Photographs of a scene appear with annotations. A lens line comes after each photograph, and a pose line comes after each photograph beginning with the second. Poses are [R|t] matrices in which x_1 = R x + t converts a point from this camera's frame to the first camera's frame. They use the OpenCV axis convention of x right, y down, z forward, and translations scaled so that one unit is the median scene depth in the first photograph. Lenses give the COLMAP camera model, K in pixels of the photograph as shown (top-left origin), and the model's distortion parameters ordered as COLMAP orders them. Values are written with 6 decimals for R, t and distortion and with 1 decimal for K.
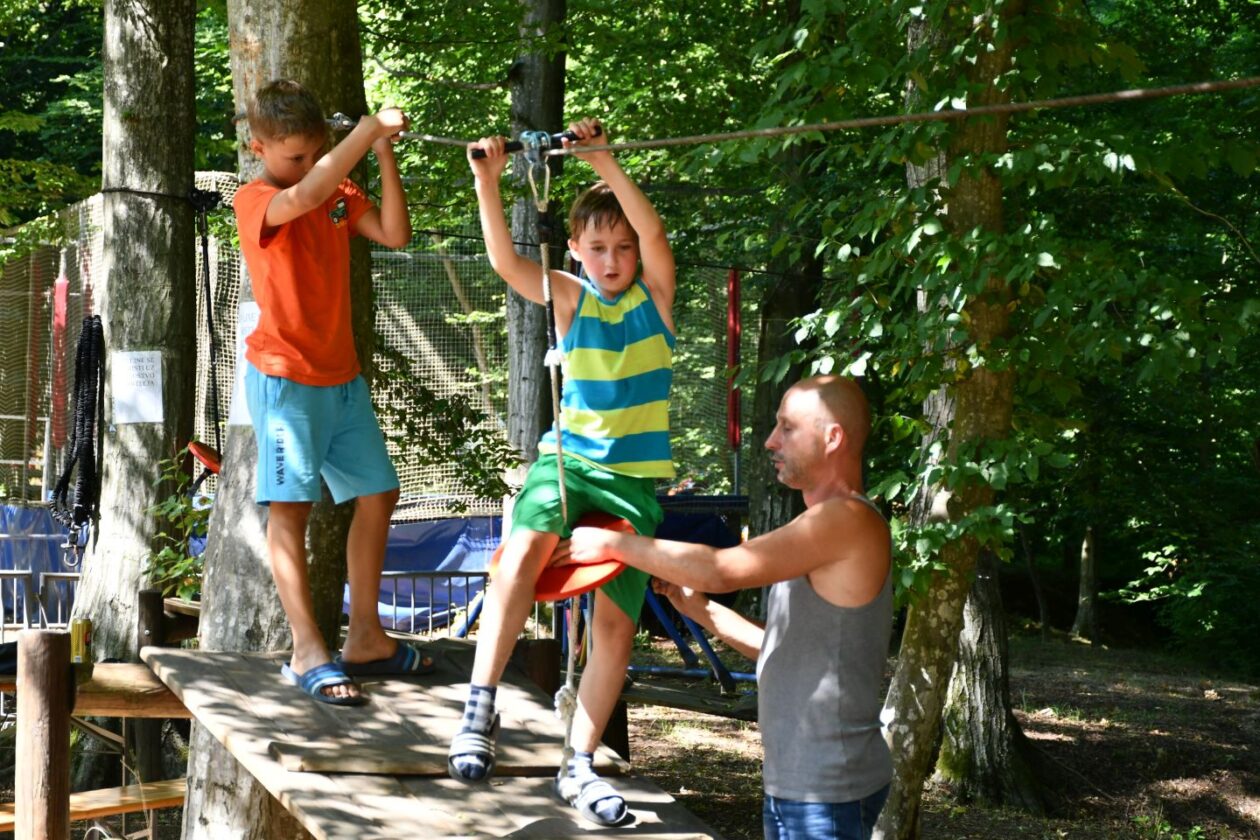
lens RADIAL K [[3216.9, 0, 629.8], [0, 3216.9, 420.6], [0, 0, 1]] dist [-0.066530, 0.000000]
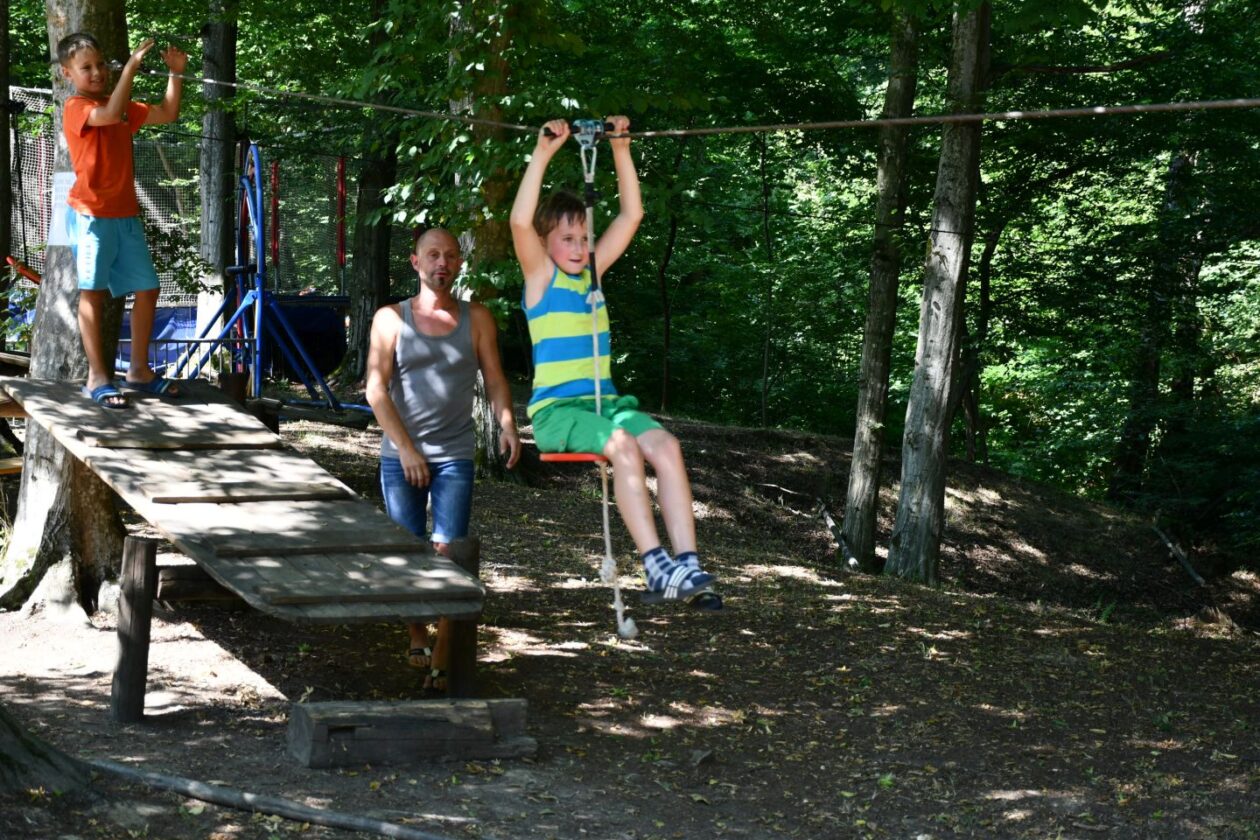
lens RADIAL K [[2036.7, 0, 633.3], [0, 2036.7, 422.2], [0, 0, 1]] dist [-0.044696, 0.000000]
pose [[0.984342, 0.001494, 0.176260, -0.009271], [-0.016068, 0.996561, 0.081289, 0.002372], [-0.175533, -0.082849, 0.980981, -0.107538]]
